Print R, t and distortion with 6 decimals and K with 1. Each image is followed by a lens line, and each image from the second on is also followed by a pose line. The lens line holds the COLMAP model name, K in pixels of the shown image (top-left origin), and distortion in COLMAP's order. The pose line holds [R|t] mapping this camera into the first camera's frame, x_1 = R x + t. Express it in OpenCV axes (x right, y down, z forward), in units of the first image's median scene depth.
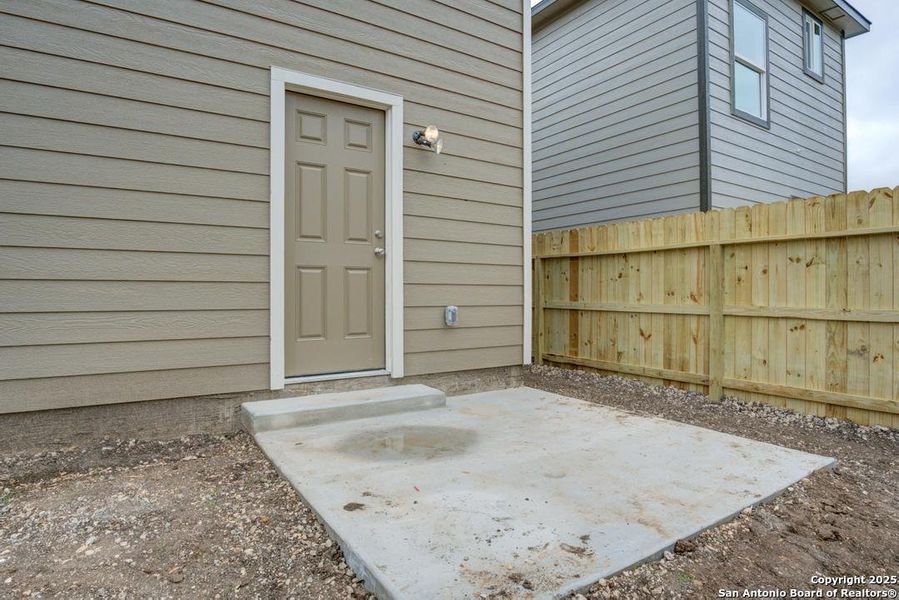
lens RADIAL K [[507.5, 0, 432.9], [0, 507.5, 288.1], [0, 0, 1]] dist [-0.043355, 0.005420]
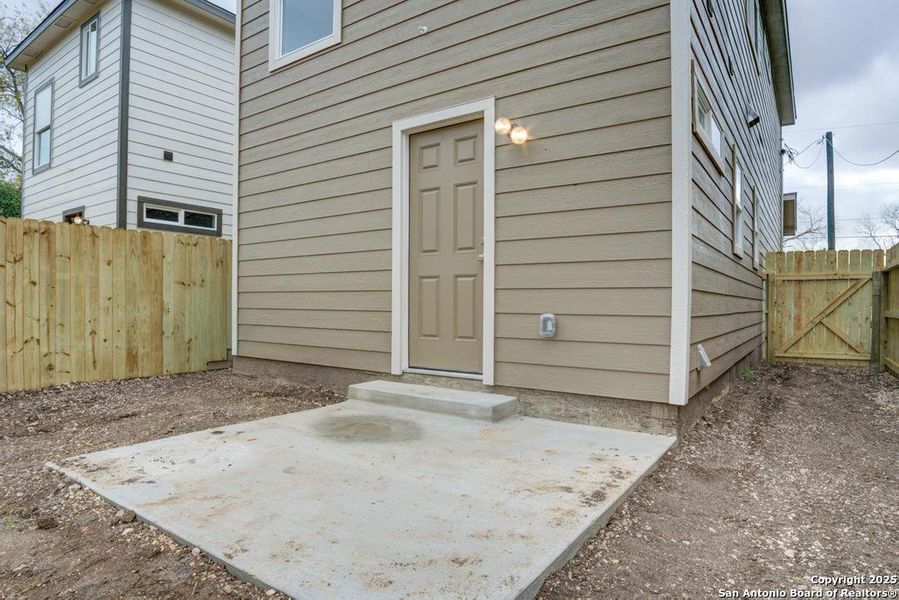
lens RADIAL K [[507.5, 0, 447.3], [0, 507.5, 303.1], [0, 0, 1]] dist [-0.043355, 0.005420]
pose [[0.383361, 0.002291, -0.923596, 0.893098], [0.002933, 0.999989, 0.003698, 0.015528], [0.923594, -0.004126, 0.383350, 0.607198]]
